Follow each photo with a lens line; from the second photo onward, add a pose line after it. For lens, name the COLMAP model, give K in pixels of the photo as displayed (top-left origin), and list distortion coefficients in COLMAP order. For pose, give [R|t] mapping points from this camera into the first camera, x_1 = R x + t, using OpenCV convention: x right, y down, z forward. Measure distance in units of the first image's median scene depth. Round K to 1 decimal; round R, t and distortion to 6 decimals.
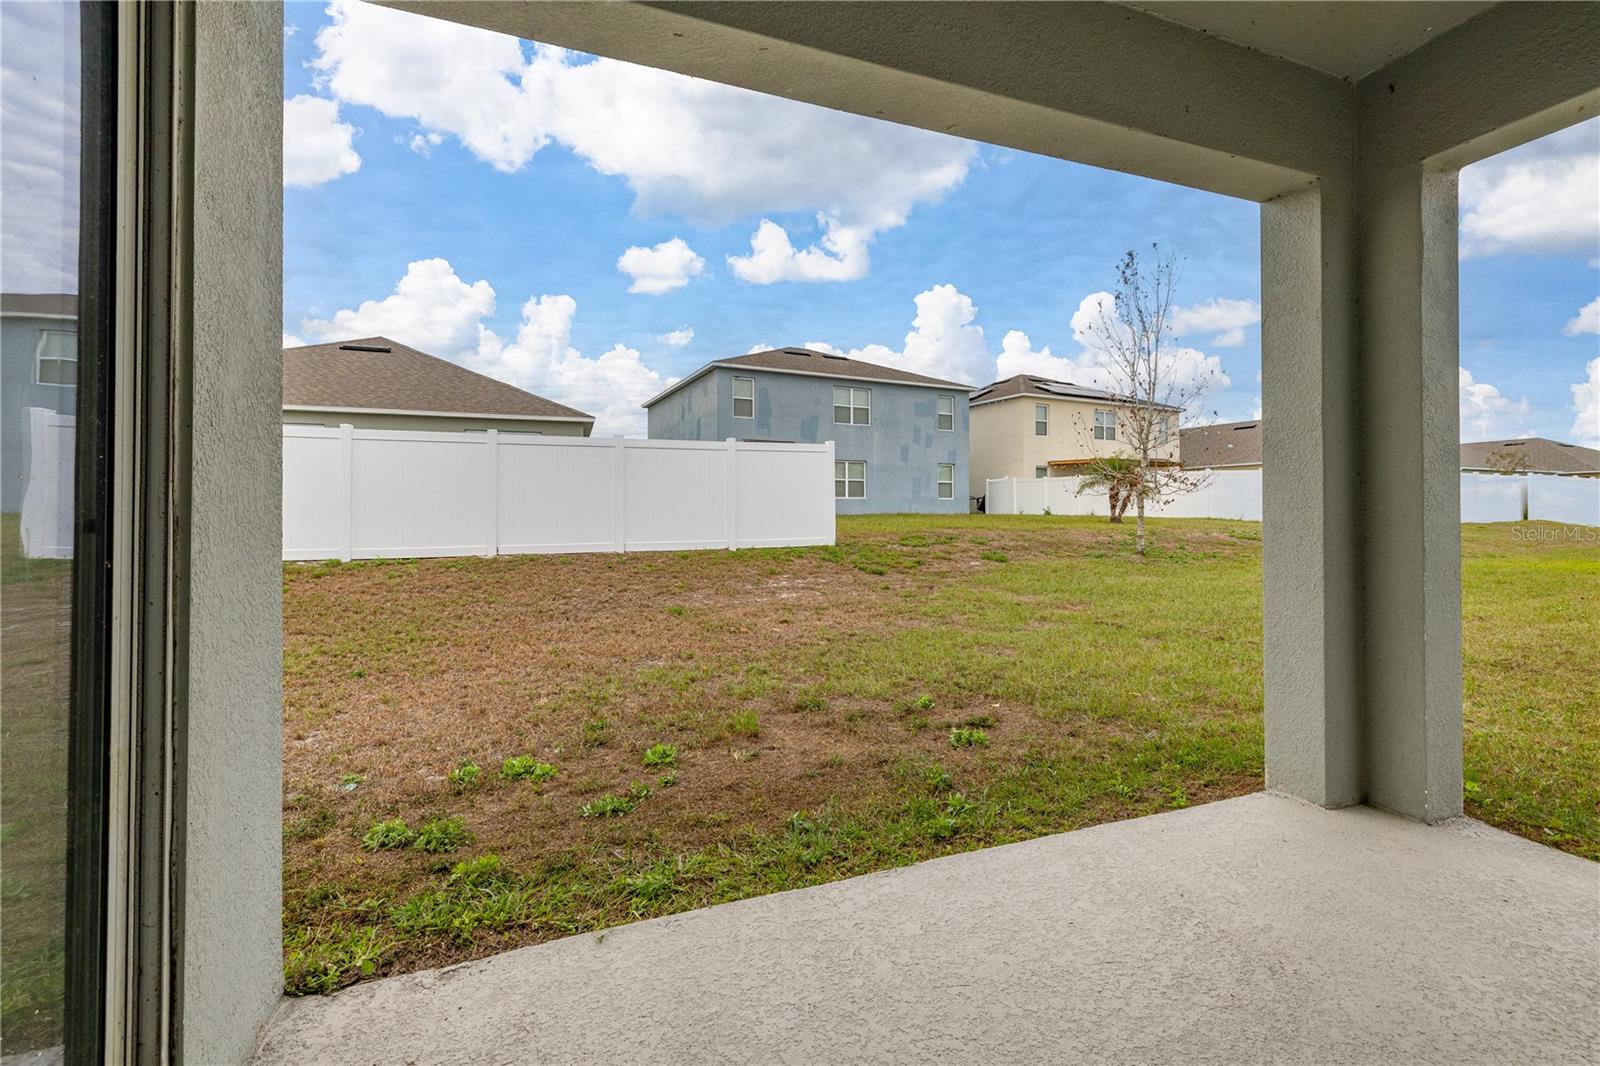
lens RADIAL K [[705.8, 0, 793.8], [0, 705.8, 521.4], [0, 0, 1]] dist [0.001306, 0.000209]
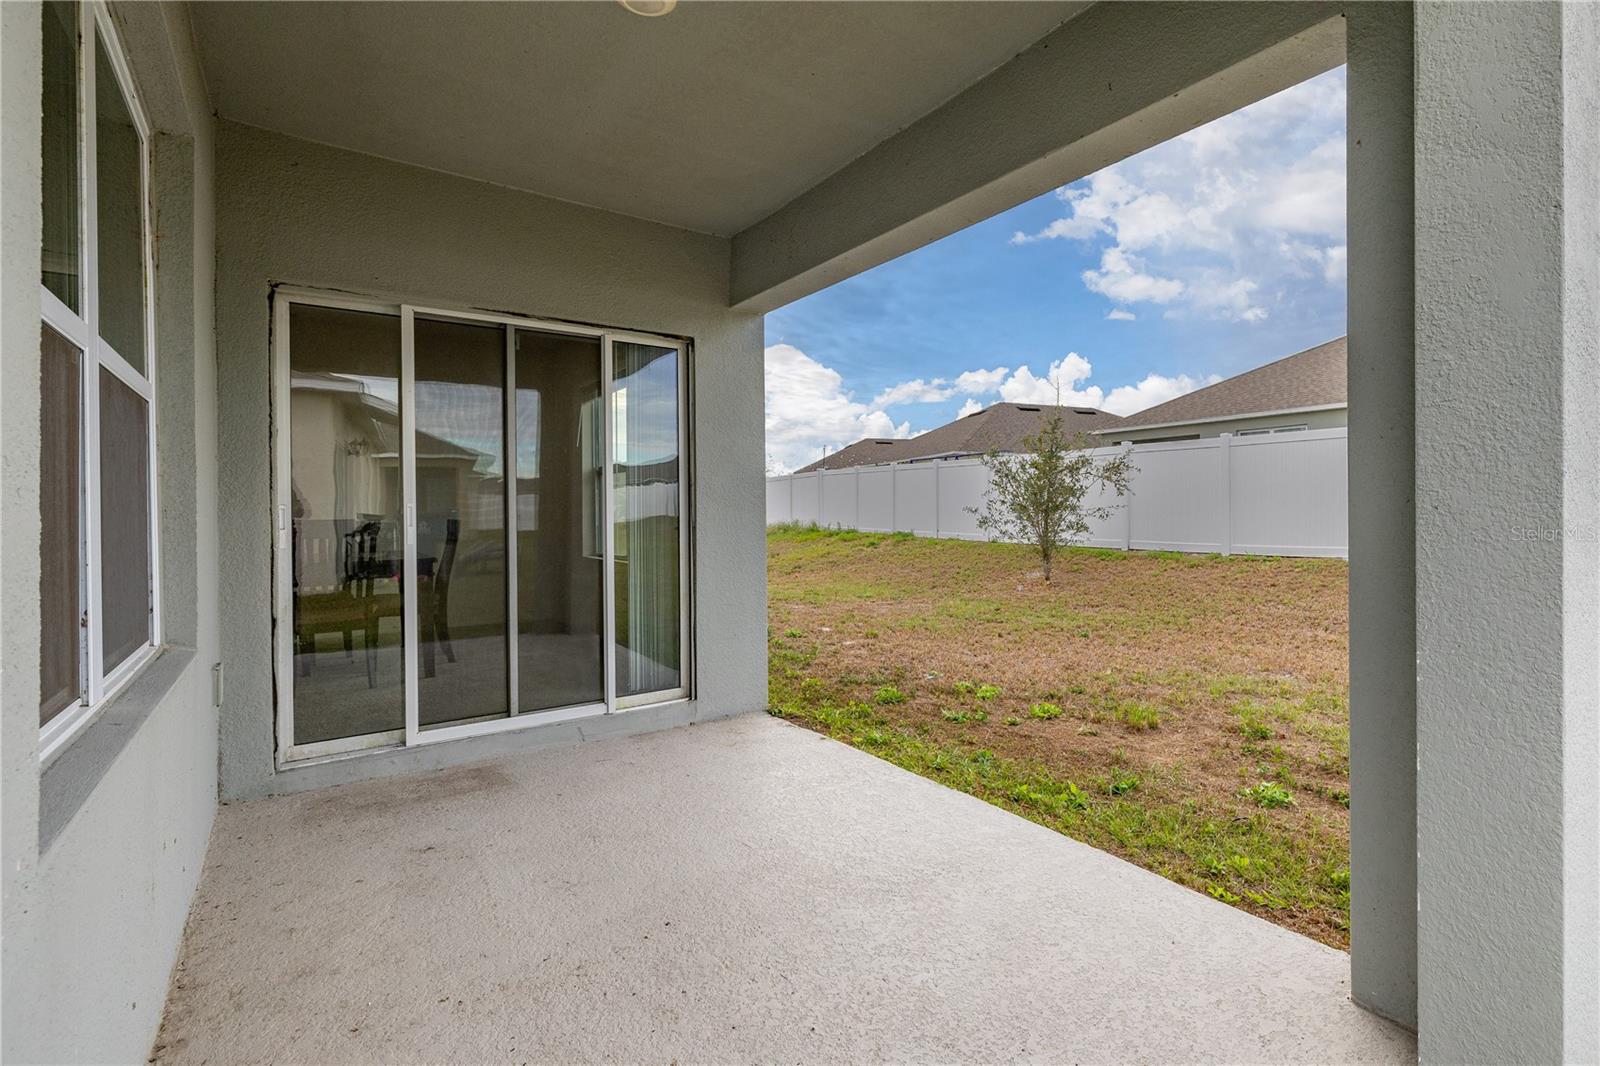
lens RADIAL K [[705.8, 0, 793.8], [0, 705.8, 521.4], [0, 0, 1]] dist [0.001306, 0.000209]
pose [[0.232570, 0.010177, -0.972526, 1.480489], [-0.017626, 0.999825, 0.006247, -0.003363], [0.972420, 0.015689, 0.232708, 0.449049]]
